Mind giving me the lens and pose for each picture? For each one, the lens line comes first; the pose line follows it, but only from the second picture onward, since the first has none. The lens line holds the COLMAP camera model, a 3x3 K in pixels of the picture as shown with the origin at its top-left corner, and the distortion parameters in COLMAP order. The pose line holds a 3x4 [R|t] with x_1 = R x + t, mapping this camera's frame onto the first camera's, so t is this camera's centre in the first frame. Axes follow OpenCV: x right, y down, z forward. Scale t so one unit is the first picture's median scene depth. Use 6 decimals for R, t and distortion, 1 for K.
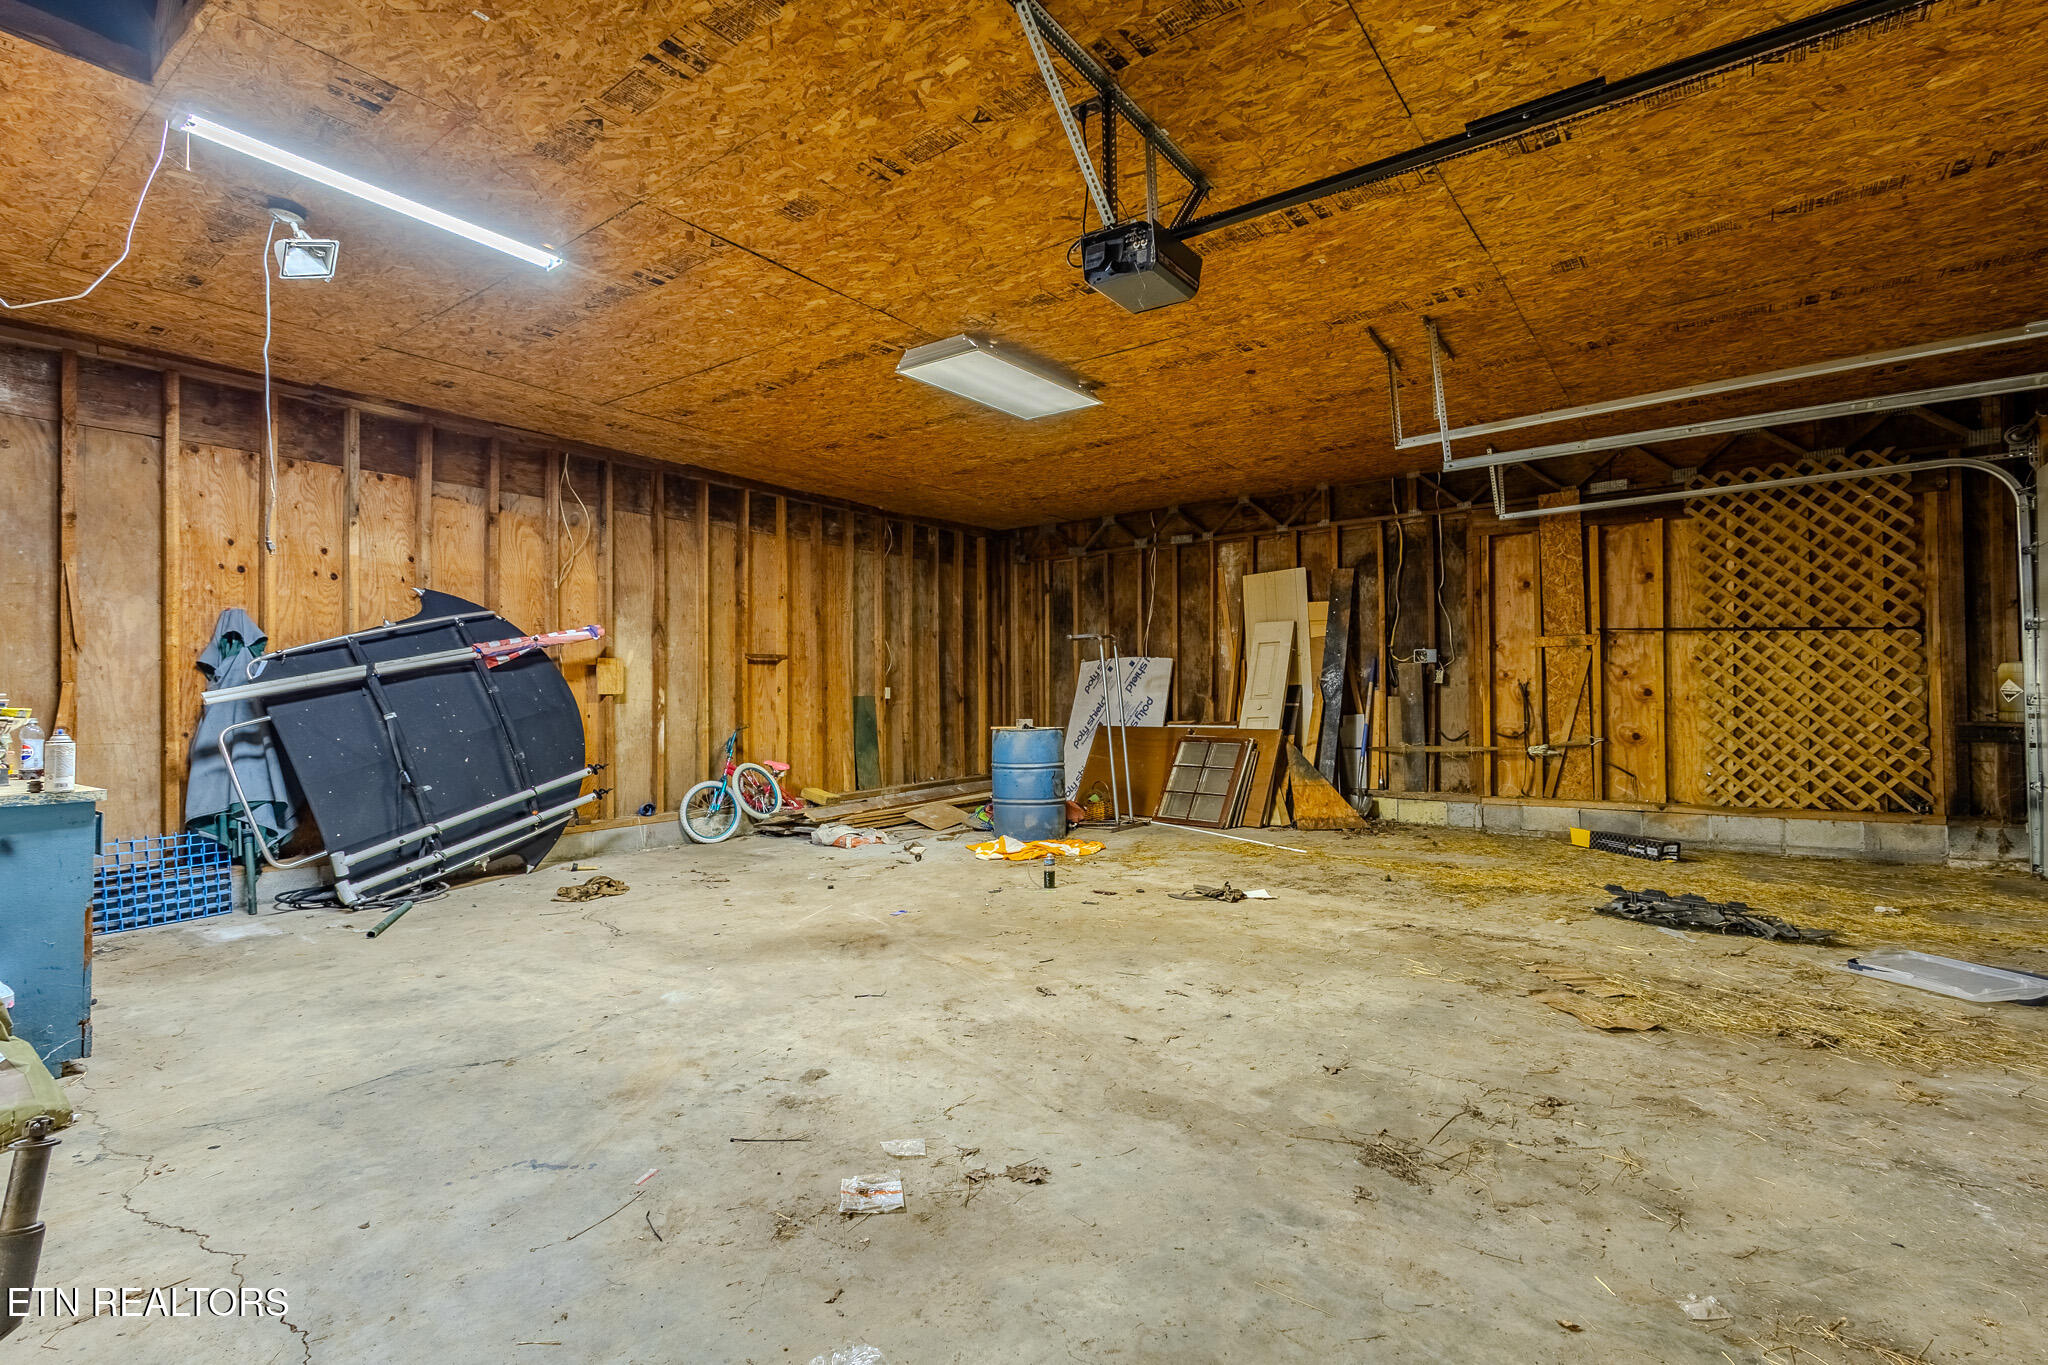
lens RADIAL K [[953.8, 0, 1030.3], [0, 953.8, 685.8], [0, 0, 1]] dist [0.000975, 0.000241]
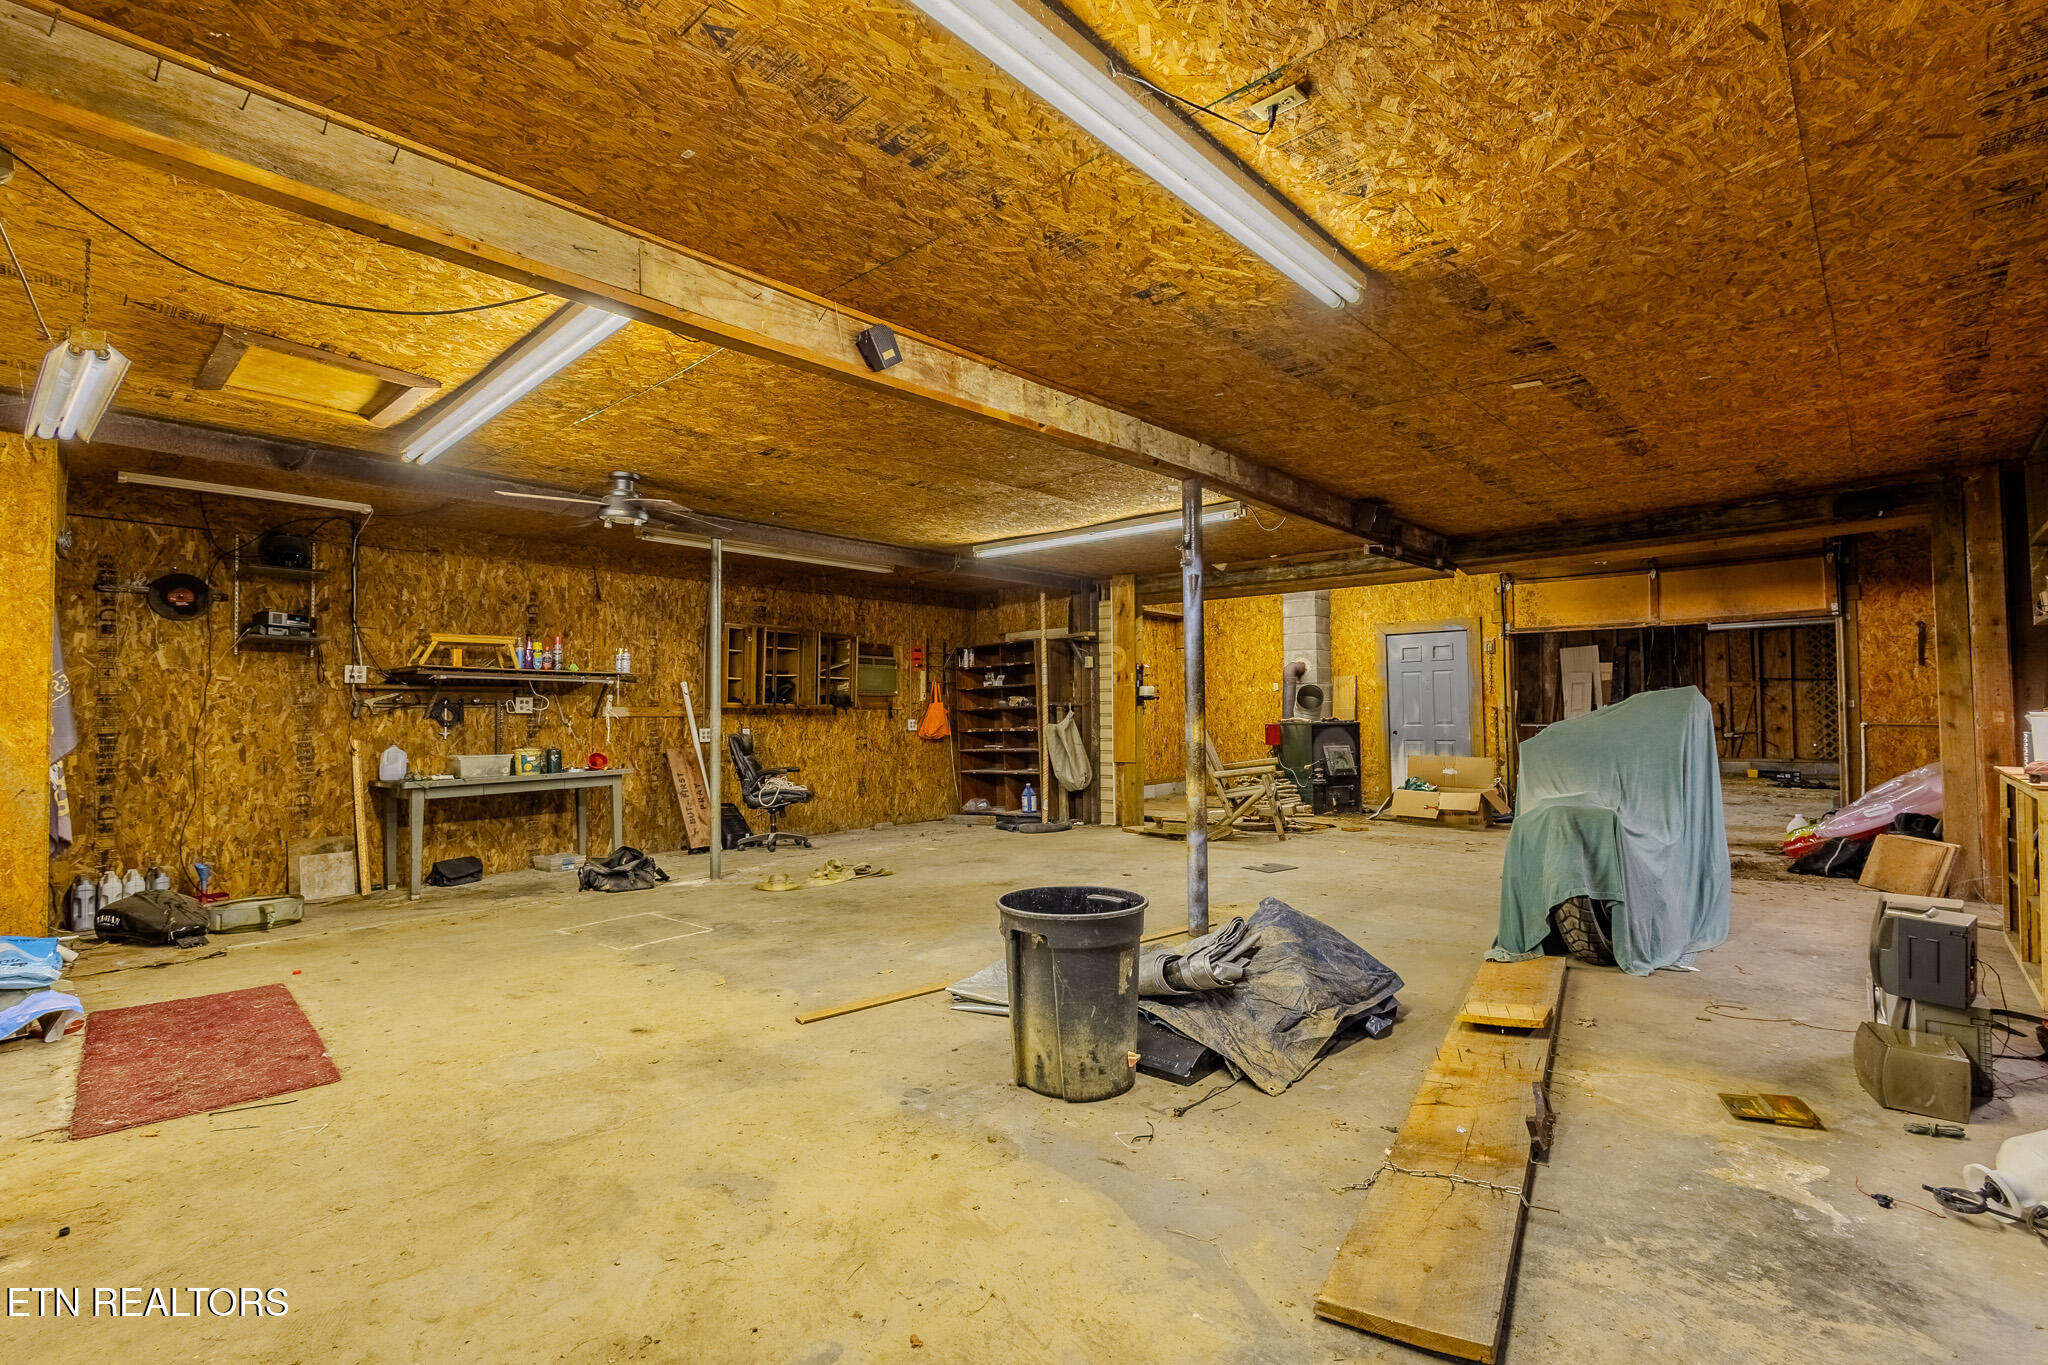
lens RADIAL K [[953.8, 0, 1017.4], [0, 953.8, 687.7], [0, 0, 1]] dist [0.000975, 0.000241]
pose [[0.995211, 0.000557, -0.097746, -0.872061], [-0.002570, 0.999787, -0.020474, 0.009582], [0.097713, 0.020627, 0.995001, -1.324847]]
